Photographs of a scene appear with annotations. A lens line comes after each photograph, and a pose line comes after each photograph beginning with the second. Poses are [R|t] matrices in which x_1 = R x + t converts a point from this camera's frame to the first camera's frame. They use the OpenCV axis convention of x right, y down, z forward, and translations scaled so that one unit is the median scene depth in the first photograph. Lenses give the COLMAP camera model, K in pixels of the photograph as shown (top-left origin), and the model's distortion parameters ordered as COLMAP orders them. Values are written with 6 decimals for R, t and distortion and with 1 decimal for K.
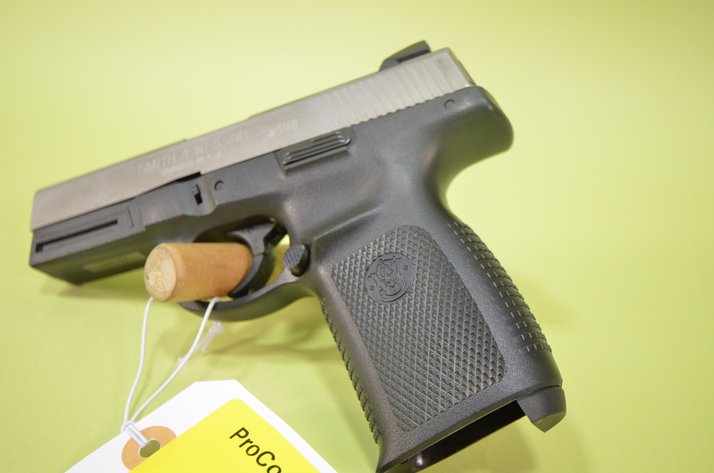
lens RADIAL K [[653.6, 0, 356.8], [0, 653.6, 246.6], [0, 0, 1]] dist [0.007165, 0.009237]
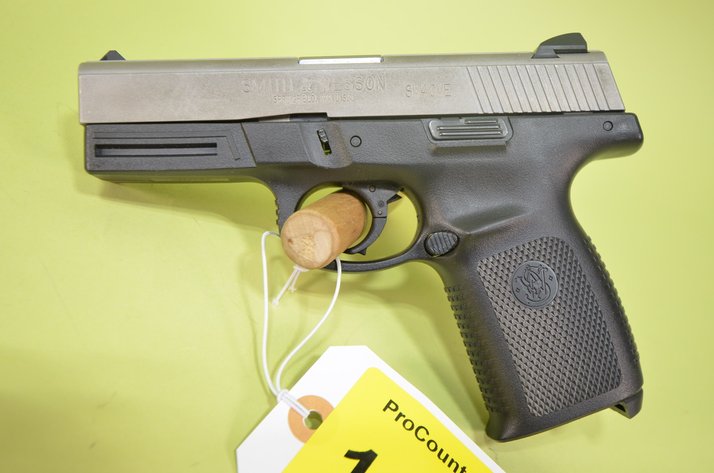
lens RADIAL K [[653.6, 0, 356.8], [0, 653.6, 246.6], [0, 0, 1]] dist [0.007165, 0.009237]
pose [[0.913750, 0.079459, 0.398431, -0.629187], [-0.219564, 0.921721, 0.319722, -0.280314], [-0.341838, -0.379628, 0.859668, 0.144419]]
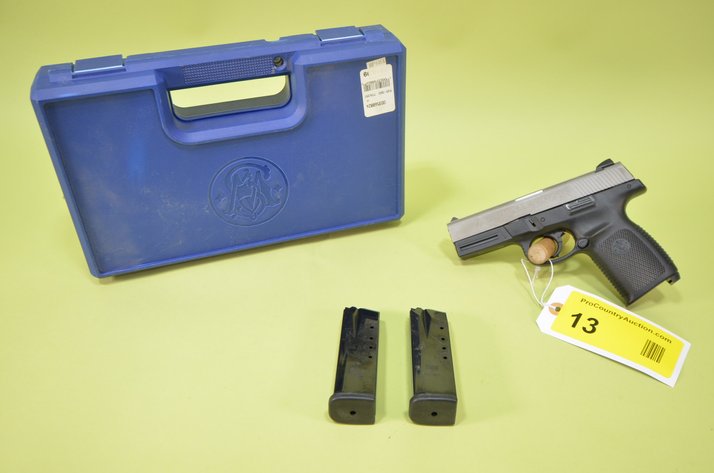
lens RADIAL K [[653.6, 0, 356.8], [0, 653.6, 246.6], [0, 0, 1]] dist [0.007165, 0.009237]
pose [[0.982694, -0.153836, 0.103188, -1.424956], [0.136528, 0.977985, 0.157811, -0.582013], [-0.125193, -0.140992, 0.982063, -1.824945]]
